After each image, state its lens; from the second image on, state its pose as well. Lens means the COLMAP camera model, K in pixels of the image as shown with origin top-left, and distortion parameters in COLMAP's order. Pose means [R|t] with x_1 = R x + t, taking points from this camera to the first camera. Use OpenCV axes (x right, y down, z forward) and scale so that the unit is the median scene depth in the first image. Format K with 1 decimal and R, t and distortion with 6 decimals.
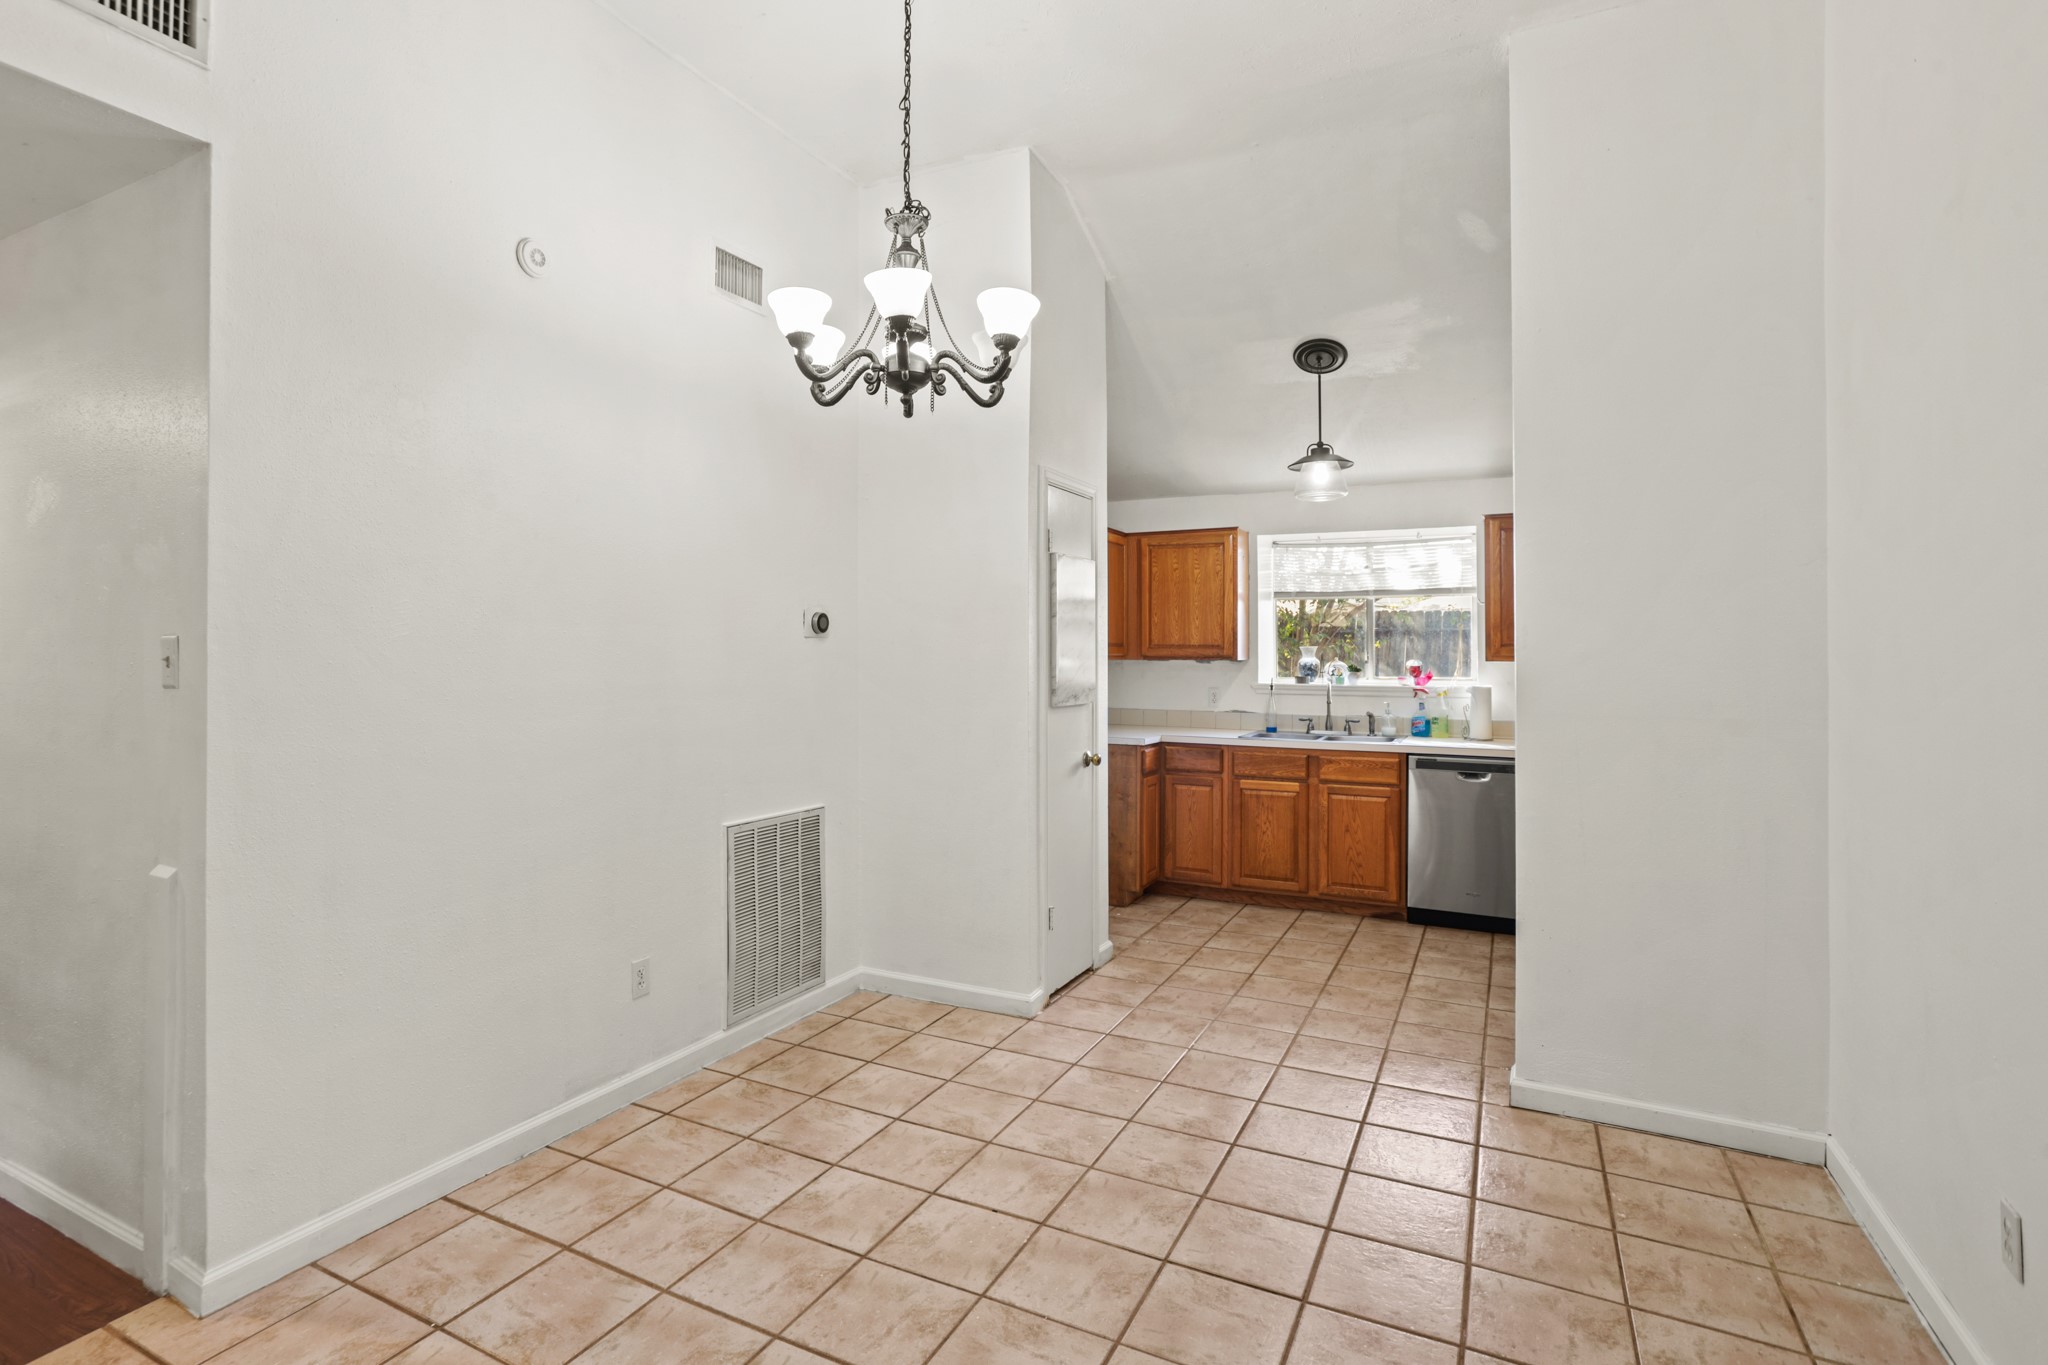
lens RADIAL K [[1016.5, 0, 989.8], [0, 1016.5, 644.9], [0, 0, 1]] dist [-0.058488, 0.033020]
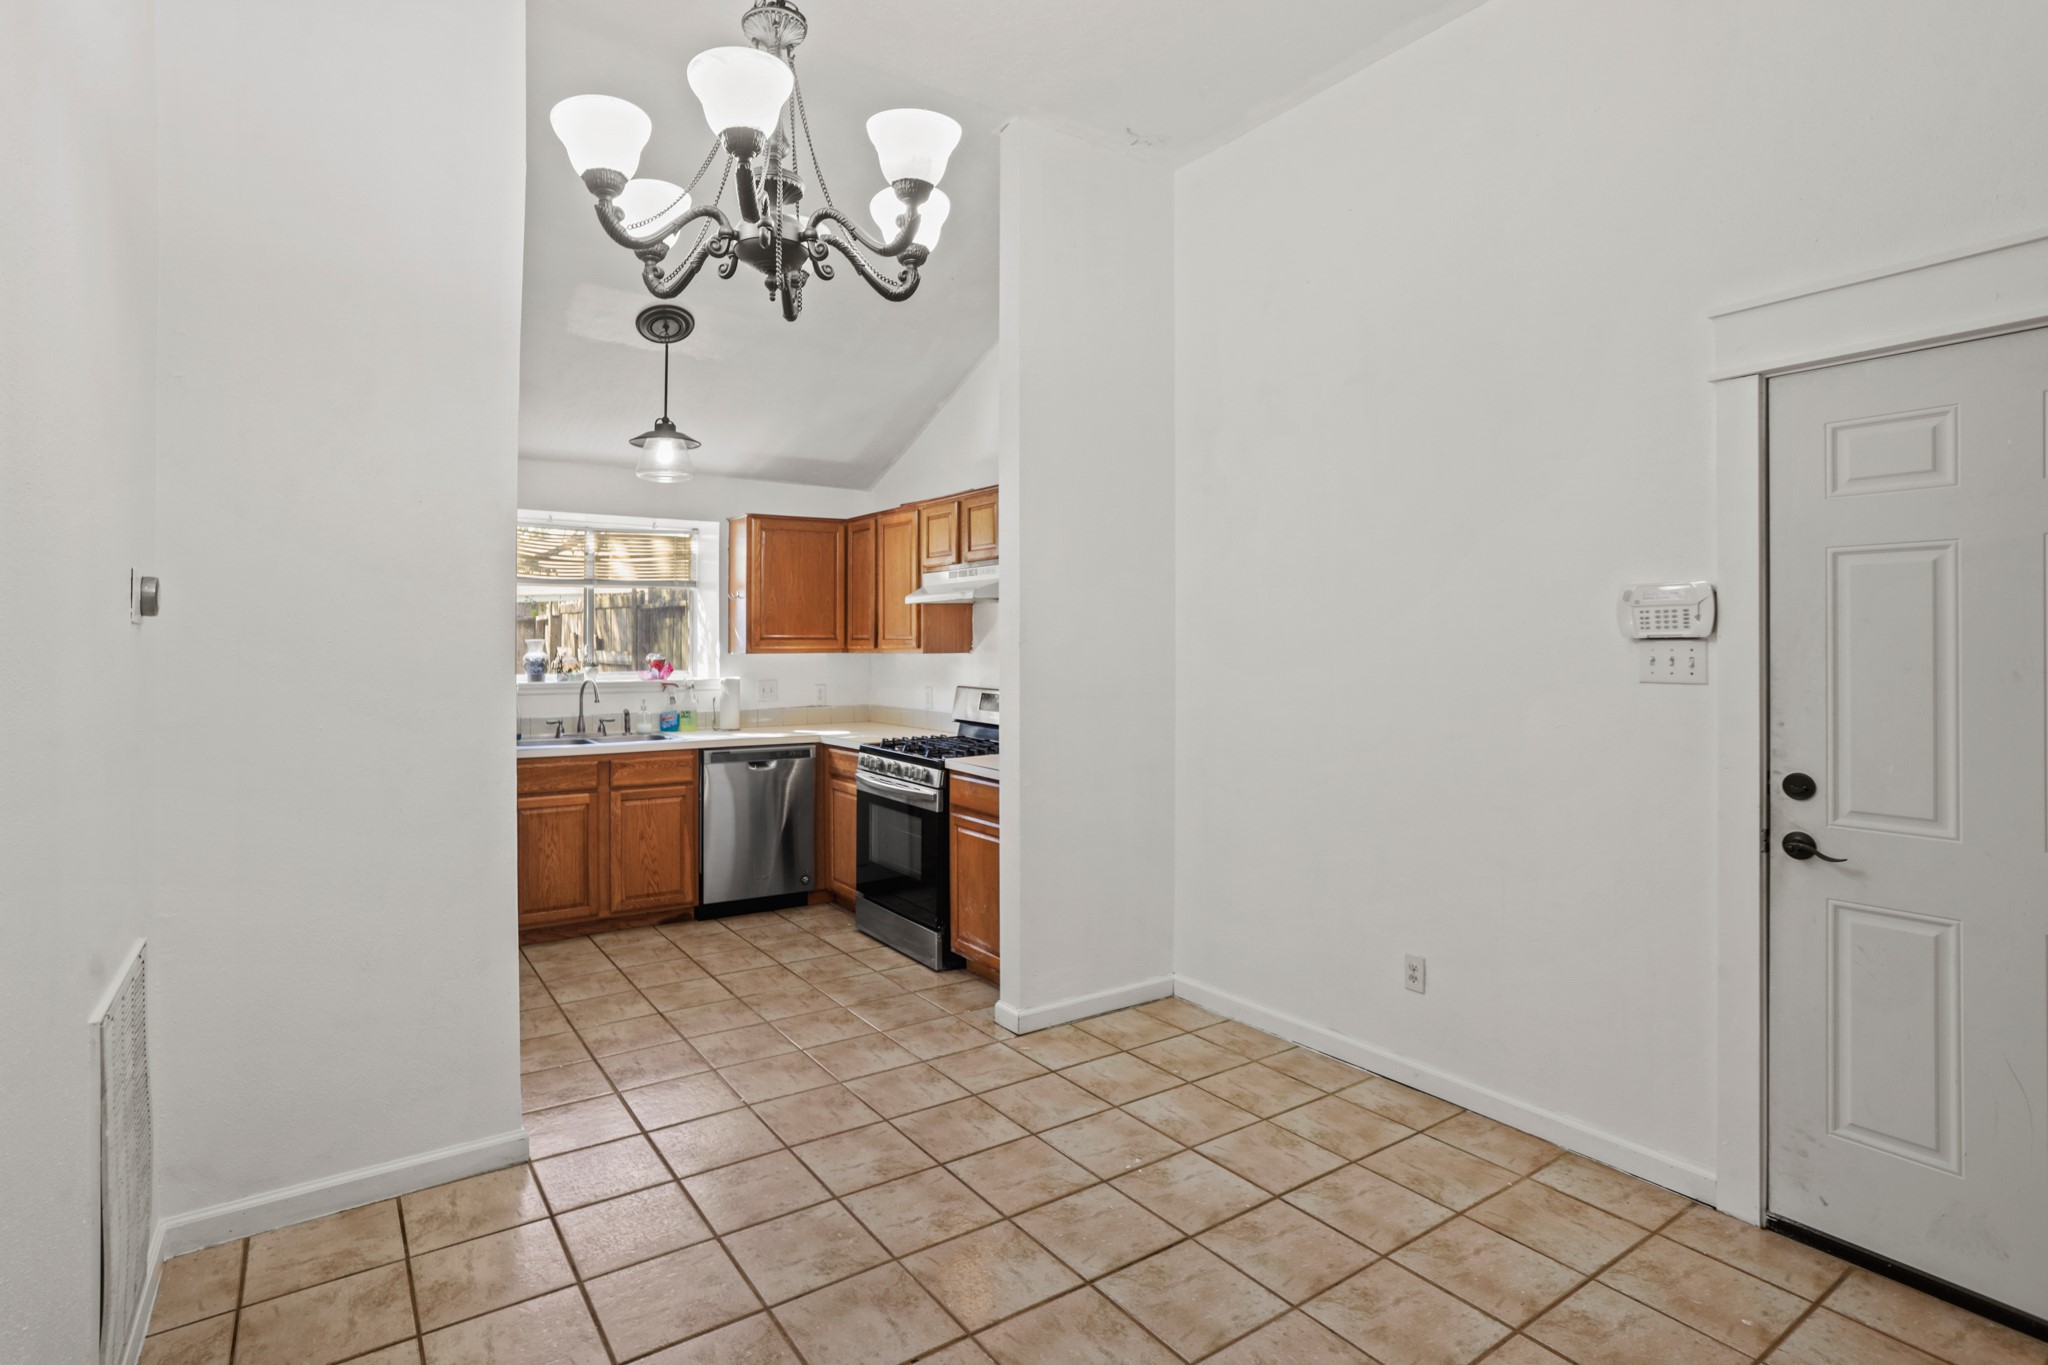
lens RADIAL K [[1016.5, 0, 989.8], [0, 1016.5, 644.9], [0, 0, 1]] dist [-0.058488, 0.033020]
pose [[0.472197, -0.004340, 0.881482, -0.387442], [-0.003908, 0.999968, 0.007017, -0.001960], [-0.881484, -0.006758, 0.472165, 0.344552]]
